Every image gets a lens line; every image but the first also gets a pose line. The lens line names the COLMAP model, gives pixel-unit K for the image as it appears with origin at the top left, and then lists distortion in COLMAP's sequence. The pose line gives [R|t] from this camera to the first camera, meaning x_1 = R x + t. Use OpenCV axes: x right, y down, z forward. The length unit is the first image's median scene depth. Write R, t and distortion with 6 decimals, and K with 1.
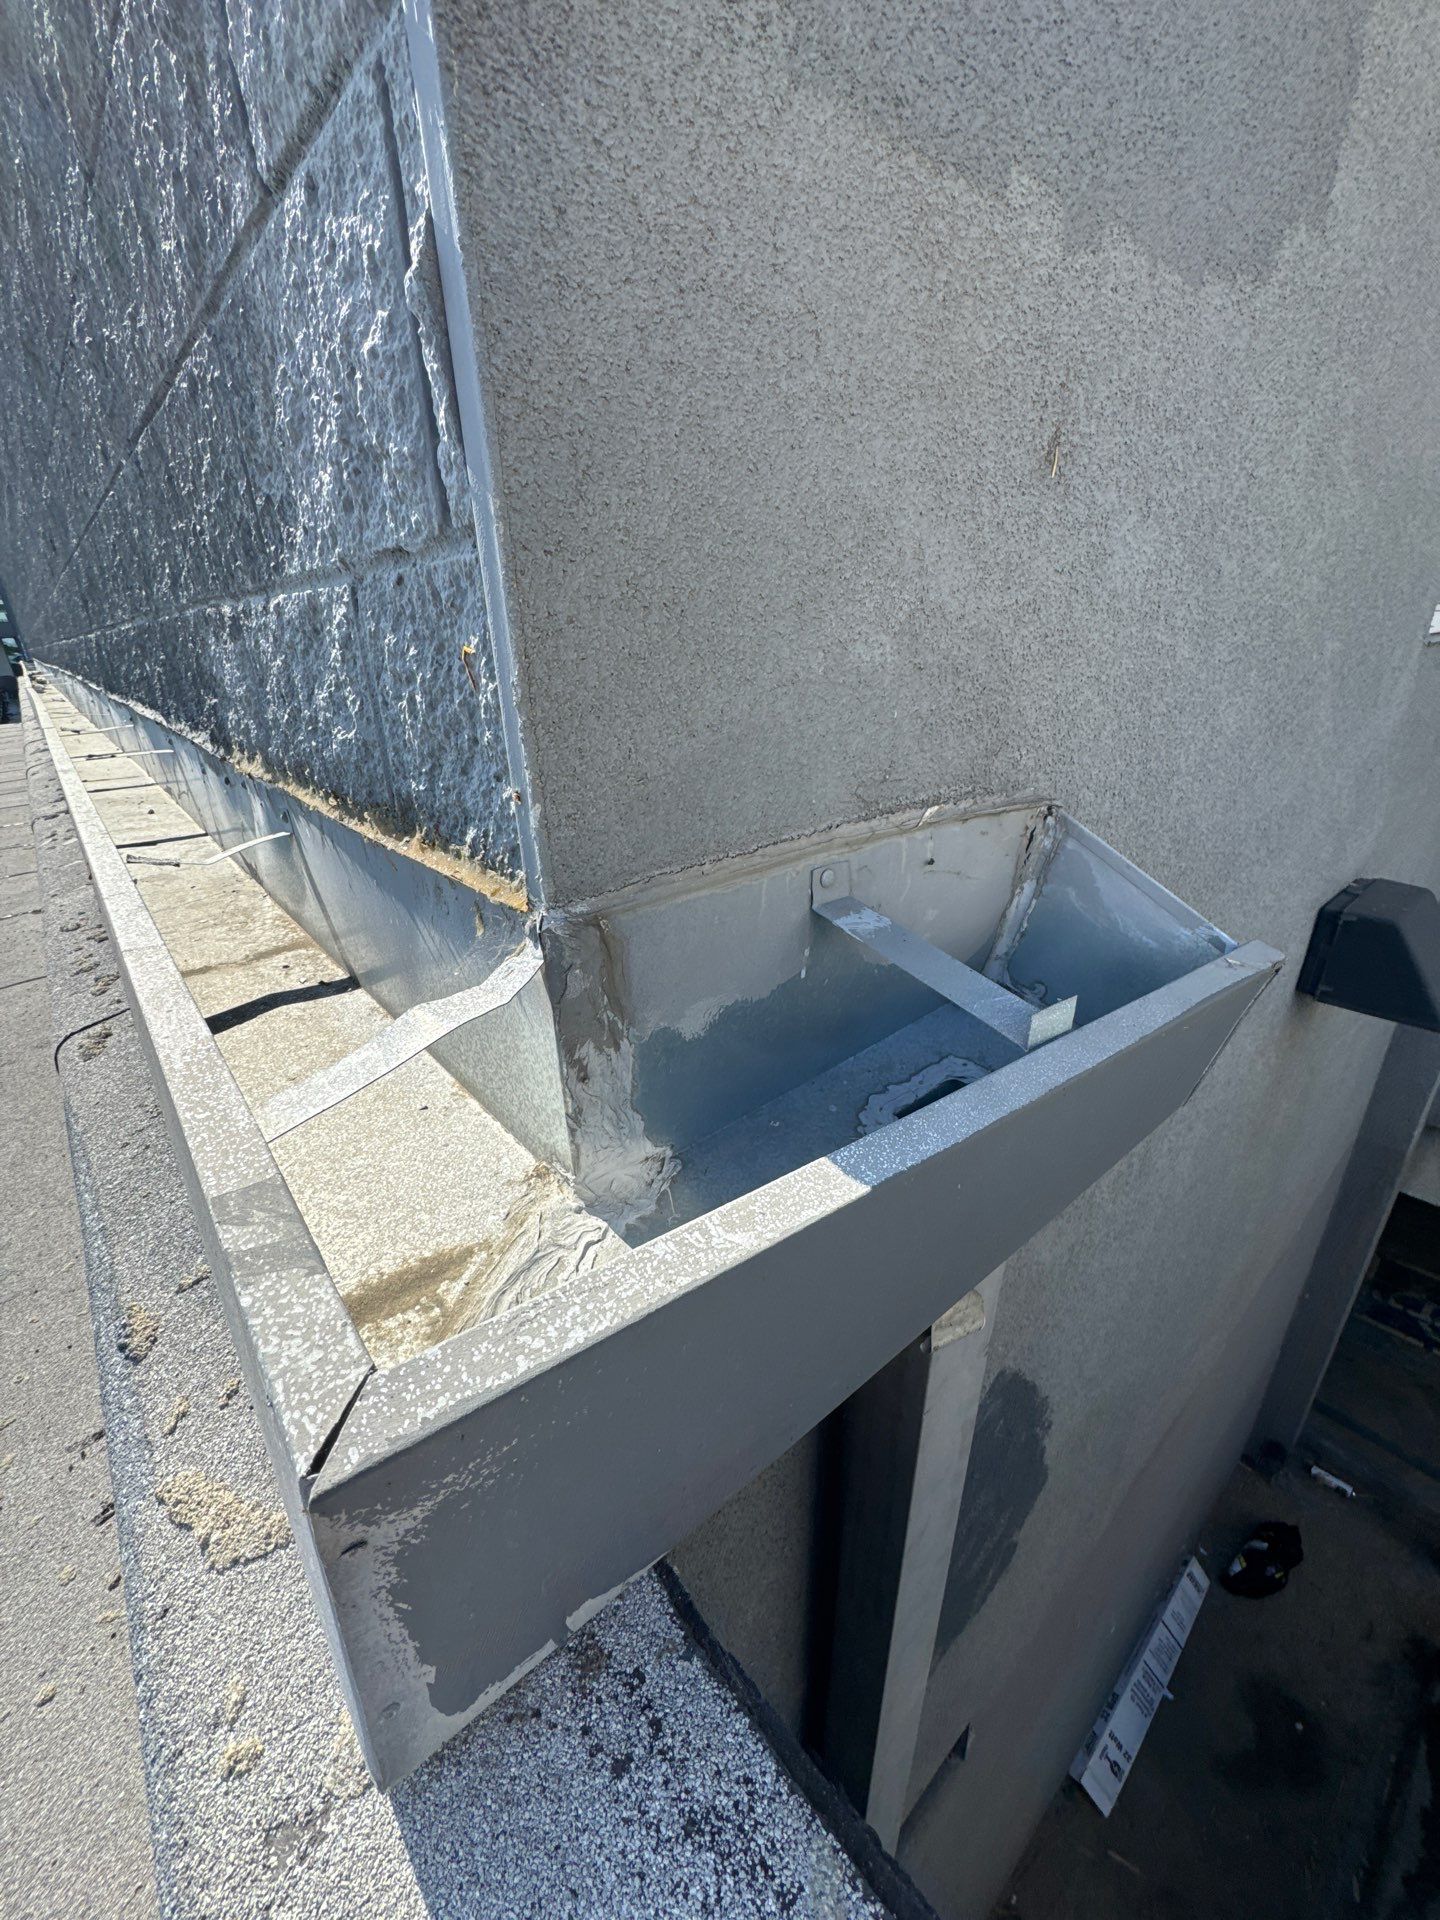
lens RADIAL K [[762.4, 0, 719.5], [0, 762.4, 956.5], [0, 0, 1]] dist [-0.001551, -0.000138]
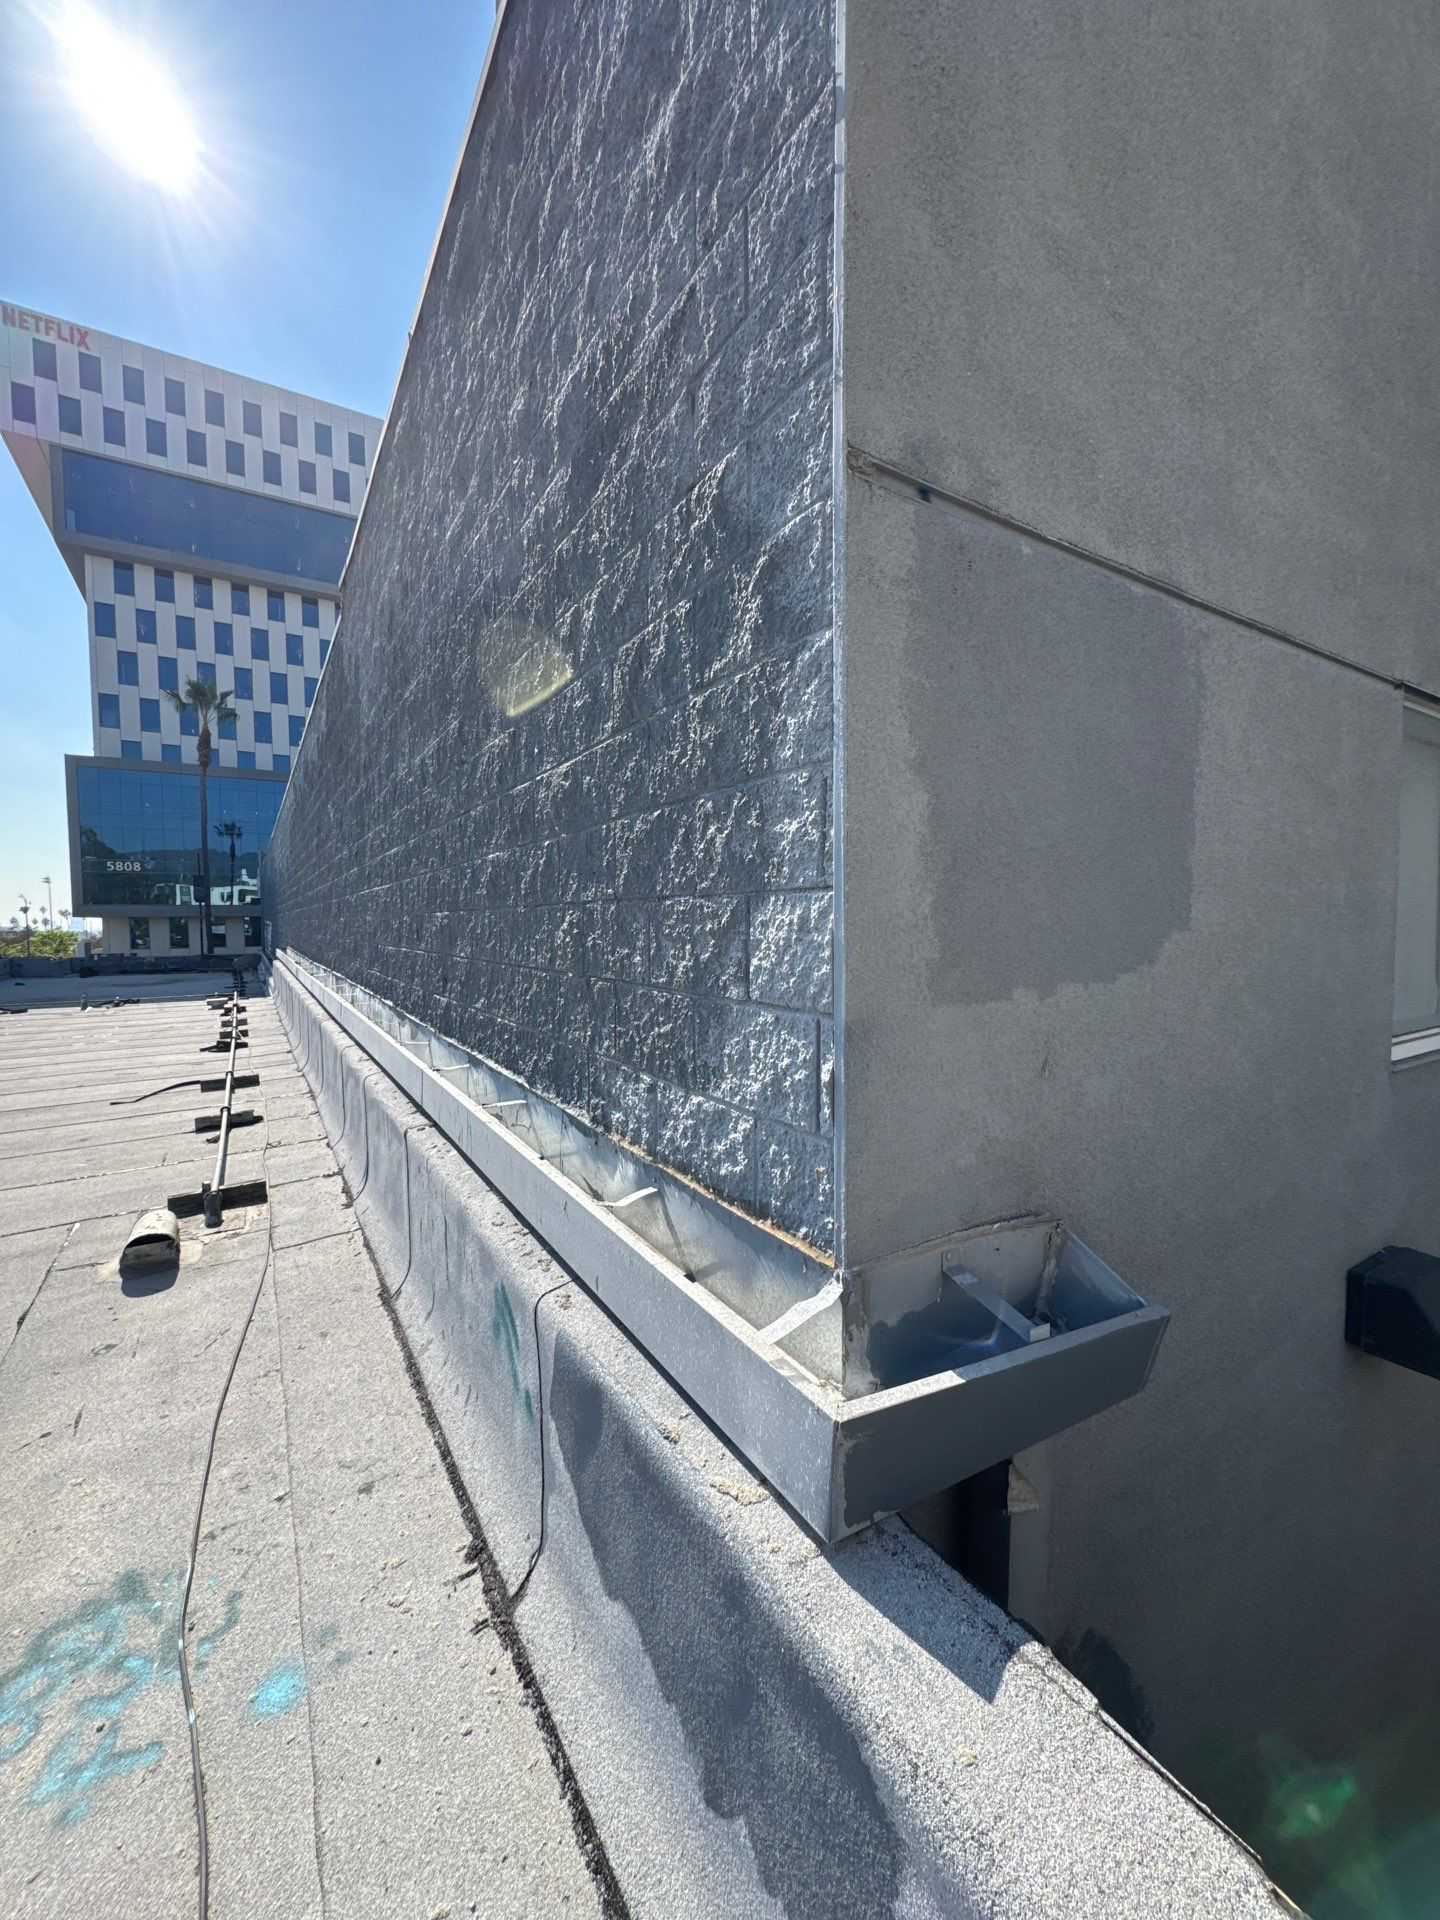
lens RADIAL K [[762.4, 0, 719.5], [0, 762.4, 956.5], [0, 0, 1]] dist [-0.001551, -0.000138]
pose [[0.988282, 0.030059, -0.149650, -0.238988], [-0.080260, 0.936278, -0.341967, -0.115219], [0.129835, 0.349971, 0.927719, -1.632284]]
